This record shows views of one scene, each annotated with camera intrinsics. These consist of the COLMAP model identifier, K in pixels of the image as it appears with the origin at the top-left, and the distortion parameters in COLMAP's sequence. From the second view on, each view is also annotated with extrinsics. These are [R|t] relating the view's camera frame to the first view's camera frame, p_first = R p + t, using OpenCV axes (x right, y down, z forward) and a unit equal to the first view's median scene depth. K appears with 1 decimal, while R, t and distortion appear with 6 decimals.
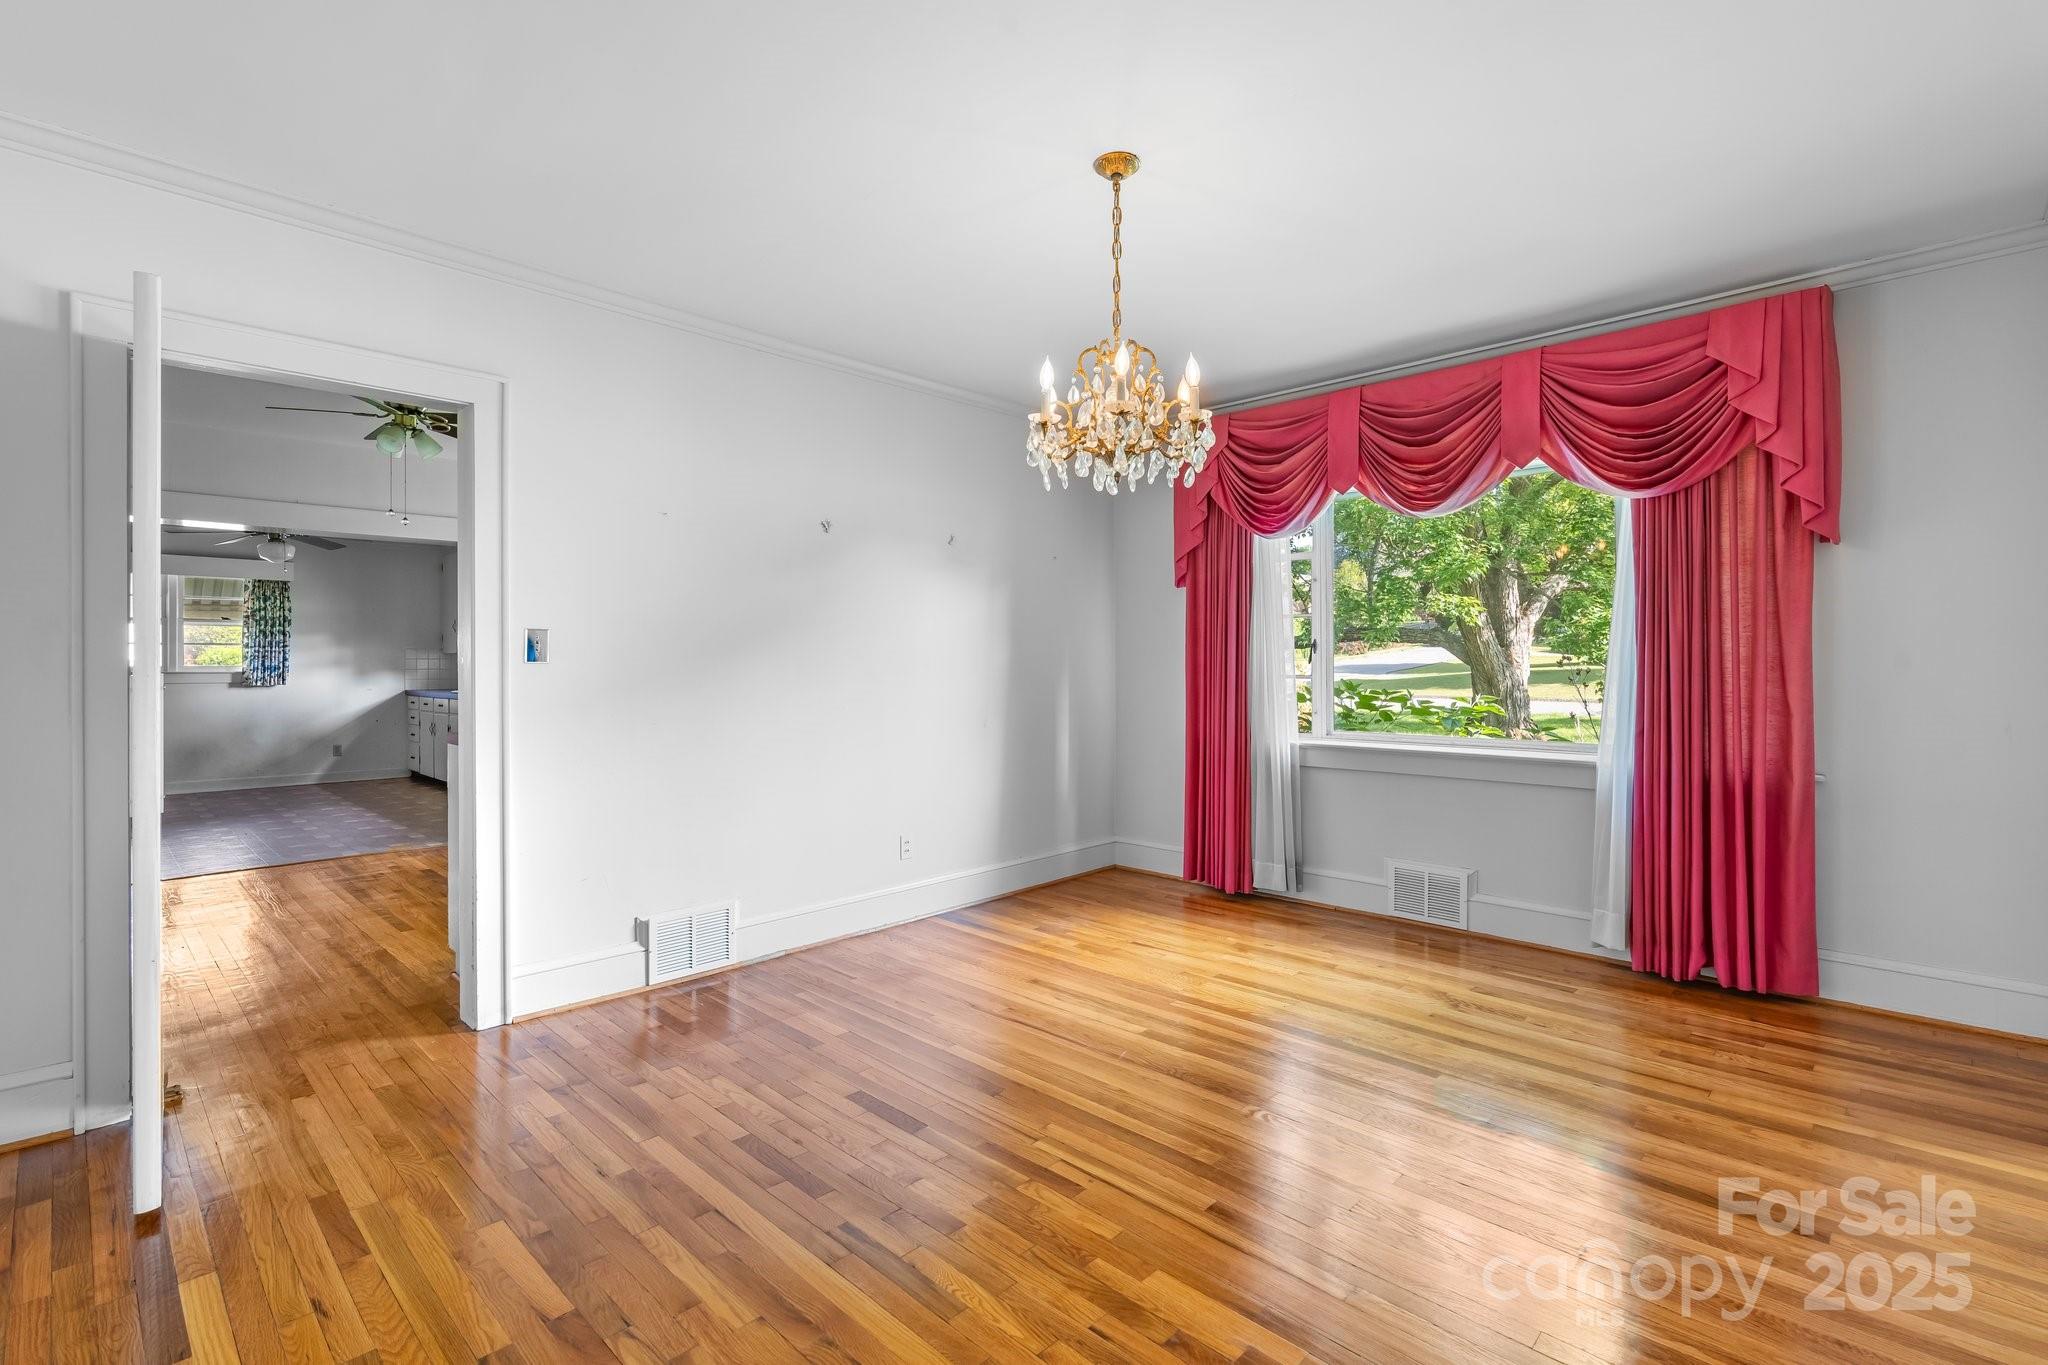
lens RADIAL K [[938.4, 0, 1029.9], [0, 938.4, 672.8], [0, 0, 1]] dist [-0.010105, 0.003087]
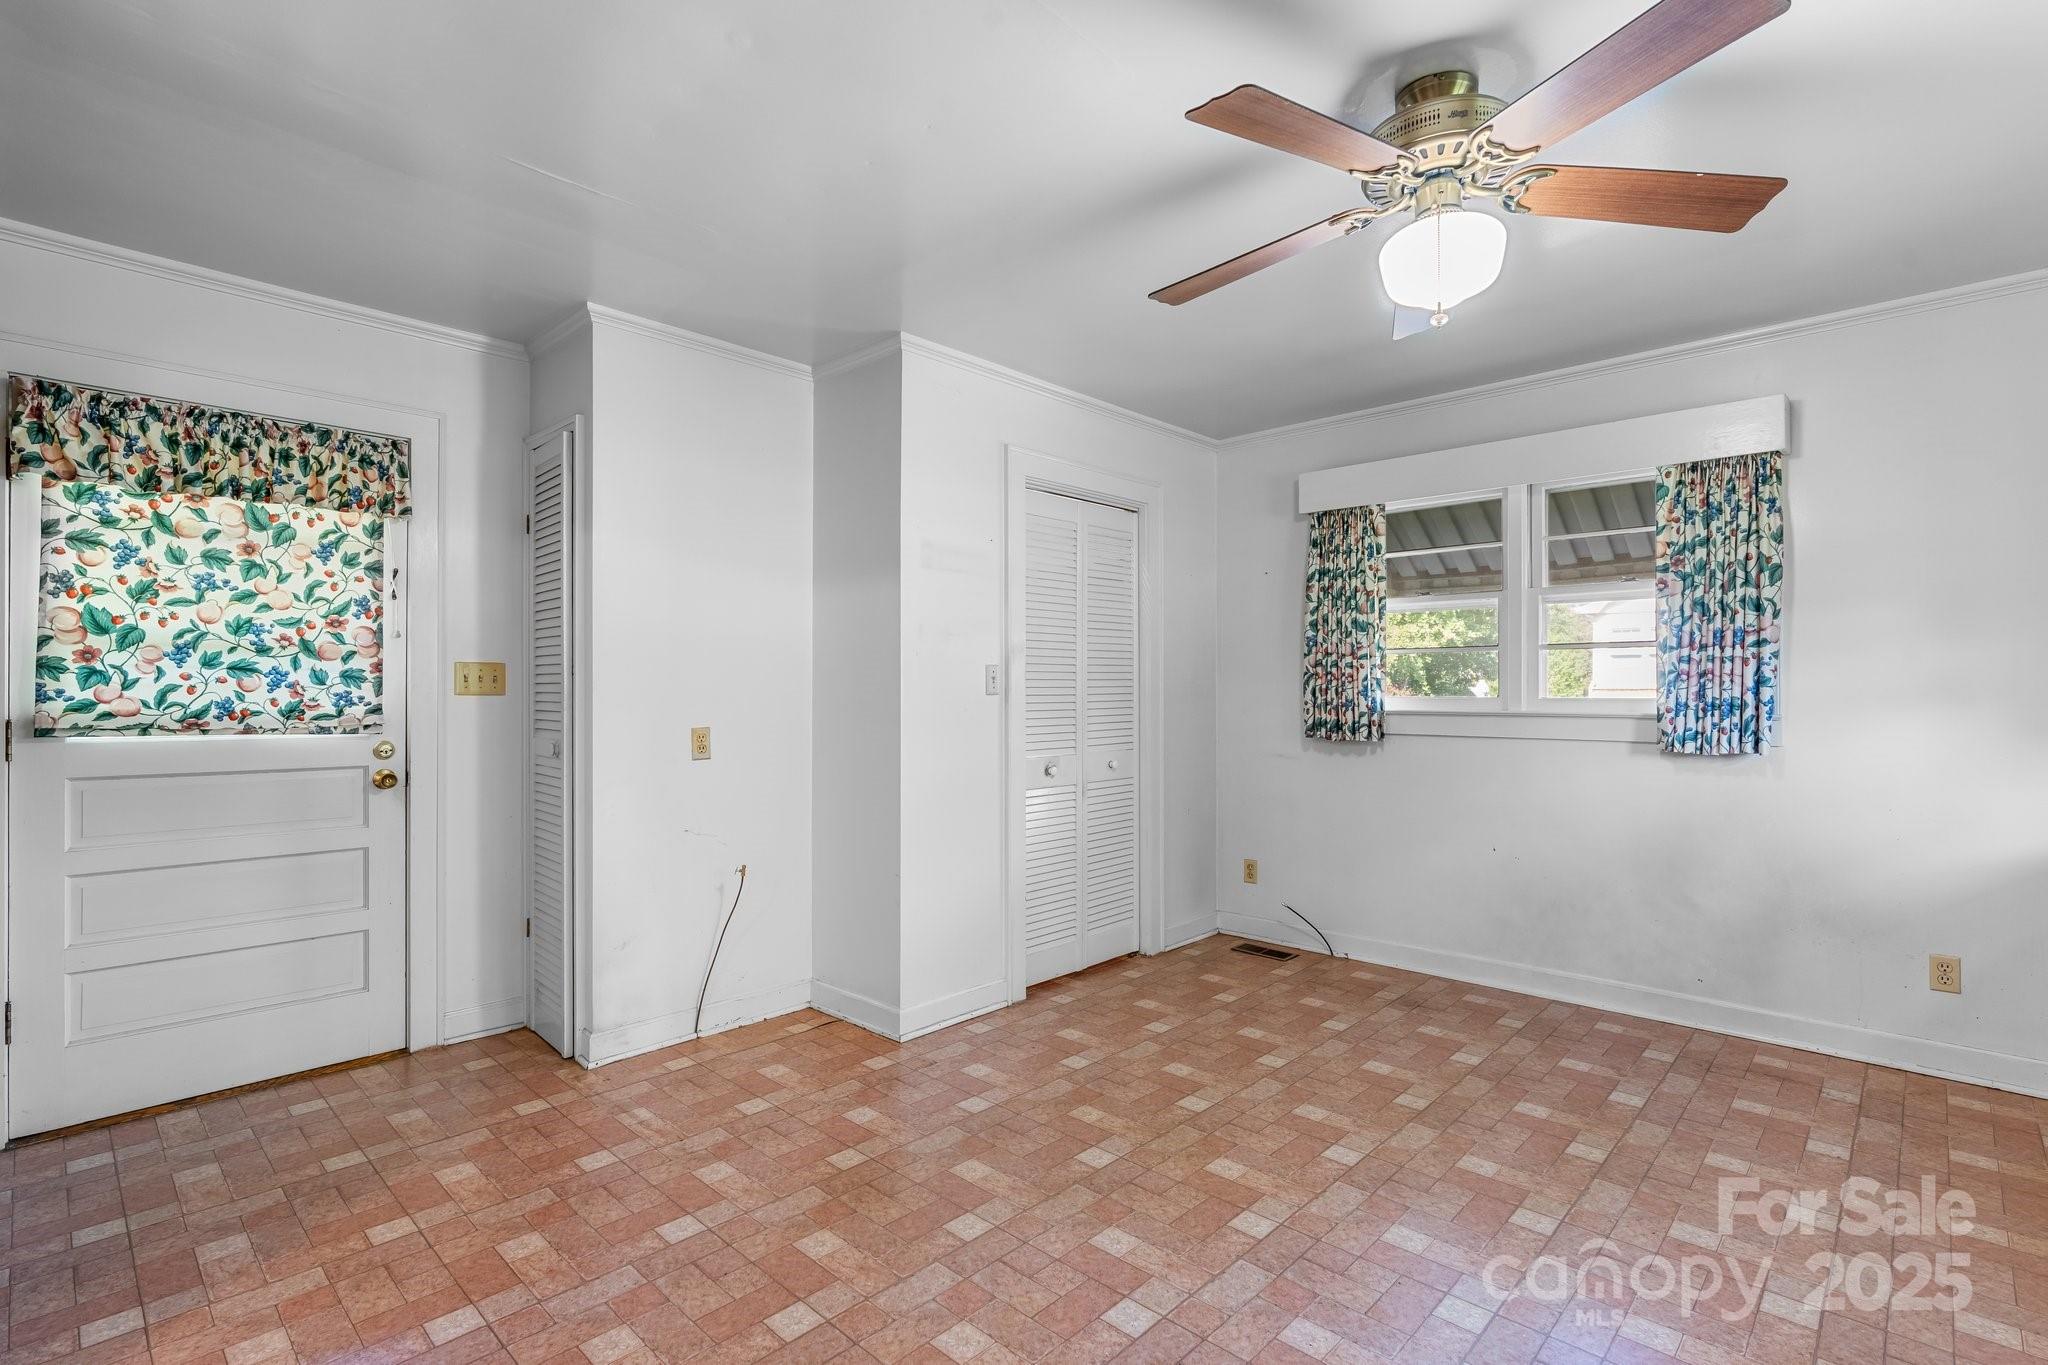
lens RADIAL K [[938.4, 0, 1019.1], [0, 938.4, 692.2], [0, 0, 1]] dist [-0.010105, 0.003087]
pose [[-0.010499, -0.010840, -0.999886, -0.453975], [-0.010959, 0.999882, -0.010725, -0.003424], [0.999885, 0.010845, -0.010616, 0.735181]]
